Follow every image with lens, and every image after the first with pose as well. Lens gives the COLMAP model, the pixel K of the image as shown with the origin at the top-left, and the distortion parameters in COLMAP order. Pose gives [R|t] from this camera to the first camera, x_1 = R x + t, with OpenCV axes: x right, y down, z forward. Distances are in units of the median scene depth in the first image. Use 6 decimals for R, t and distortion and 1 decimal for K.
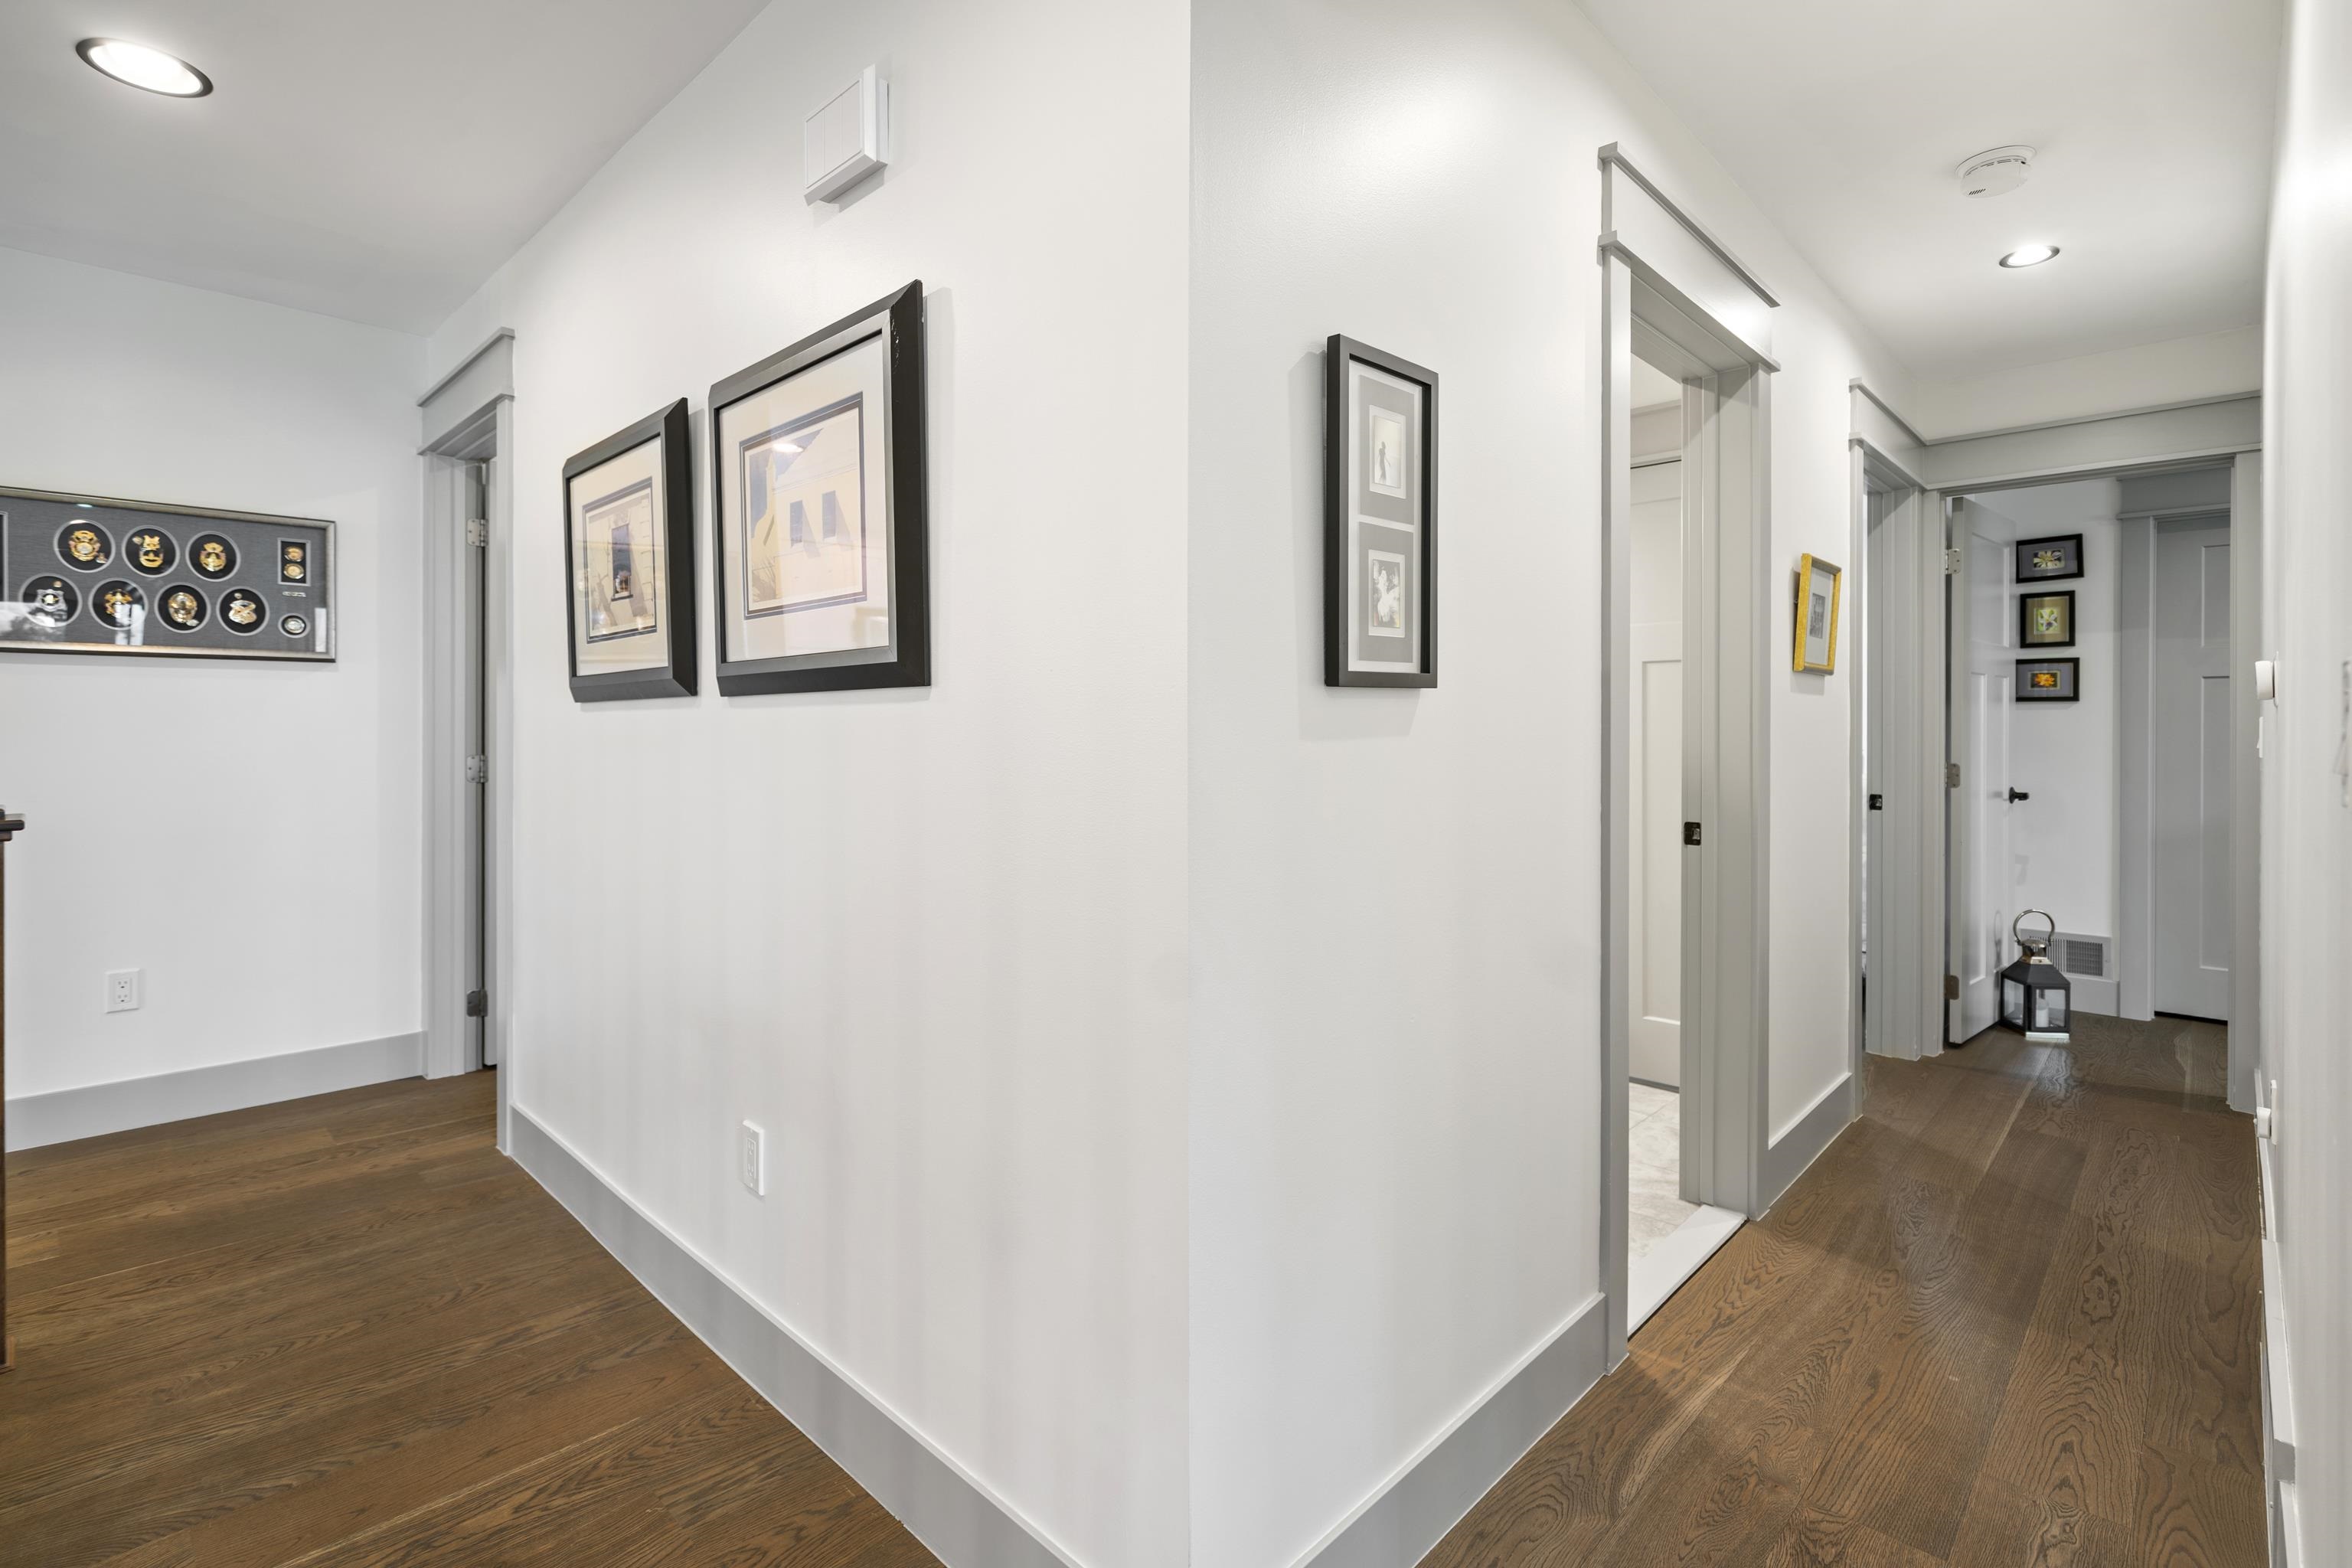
lens RADIAL K [[1081.9, 0, 1189.0], [0, 1081.9, 739.6], [0, 0, 1]] dist [-0.004576, -0.000759]
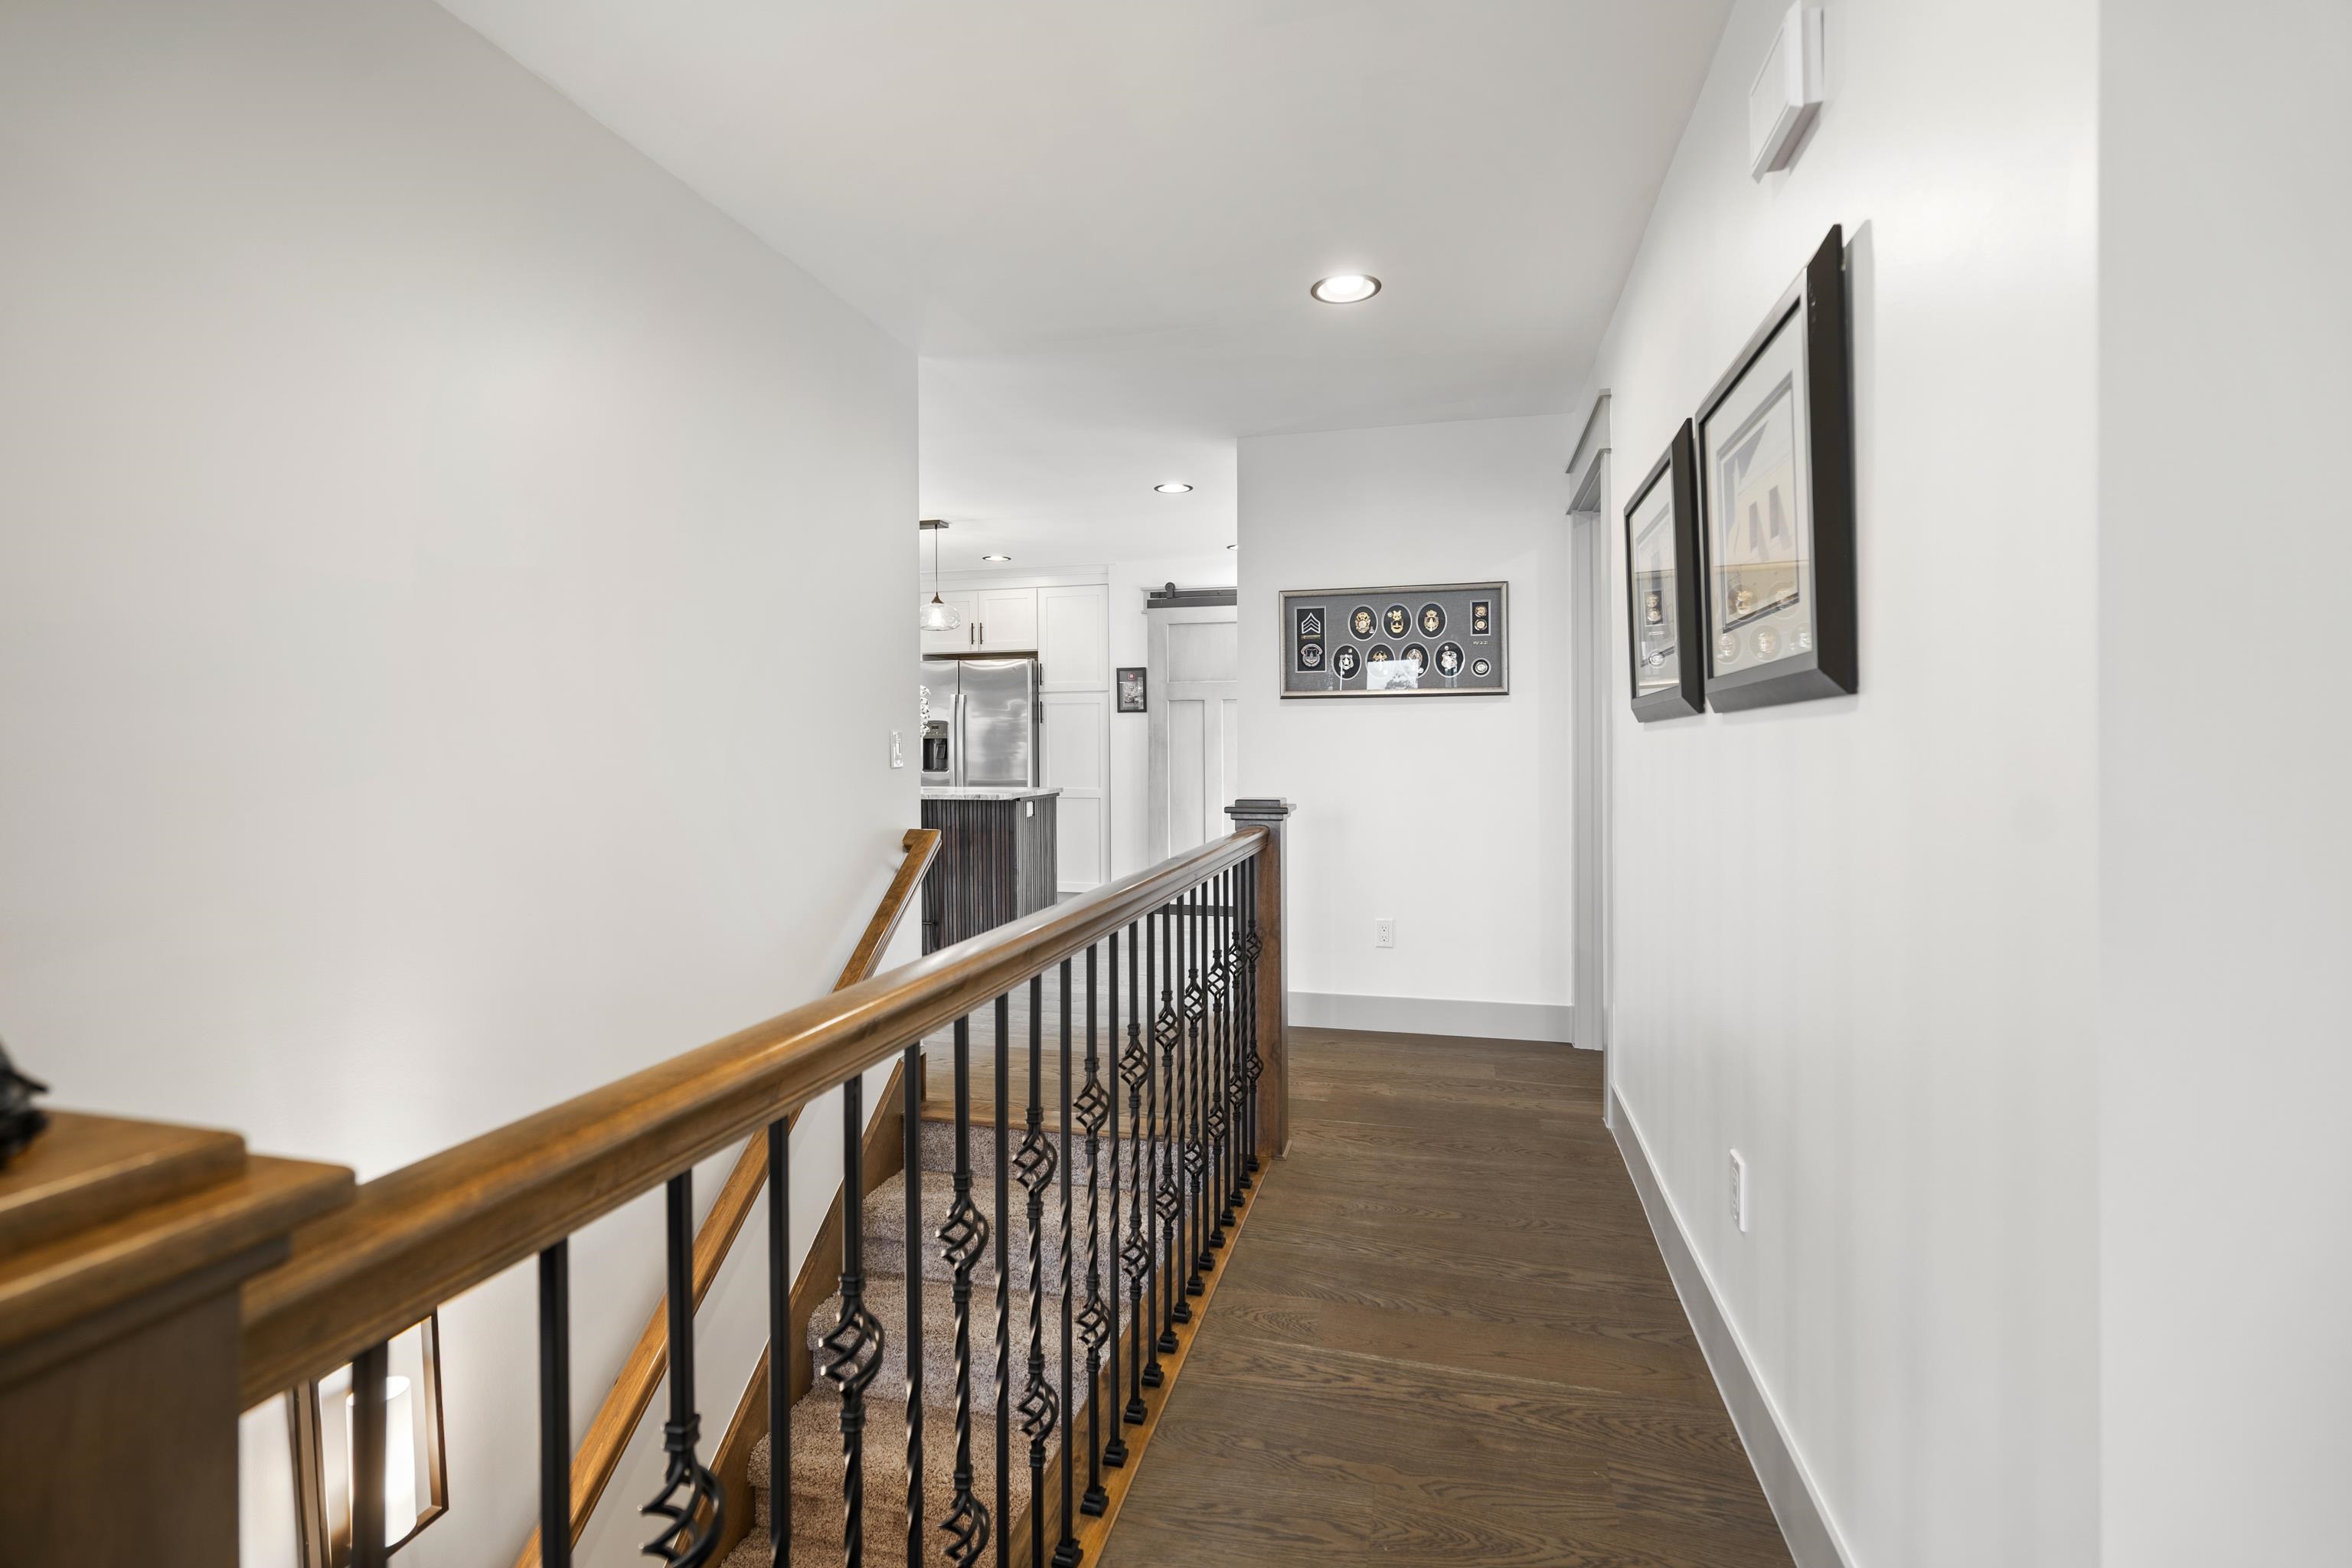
lens RADIAL K [[1081.9, 0, 1173.8], [0, 1081.9, 768.2], [0, 0, 1]] dist [-0.004576, -0.000759]
pose [[0.492583, 0.011289, -0.870192, 0.163559], [-0.003155, 0.999932, 0.011186, 0.000736], [0.870260, -0.002765, 0.492586, 0.077232]]
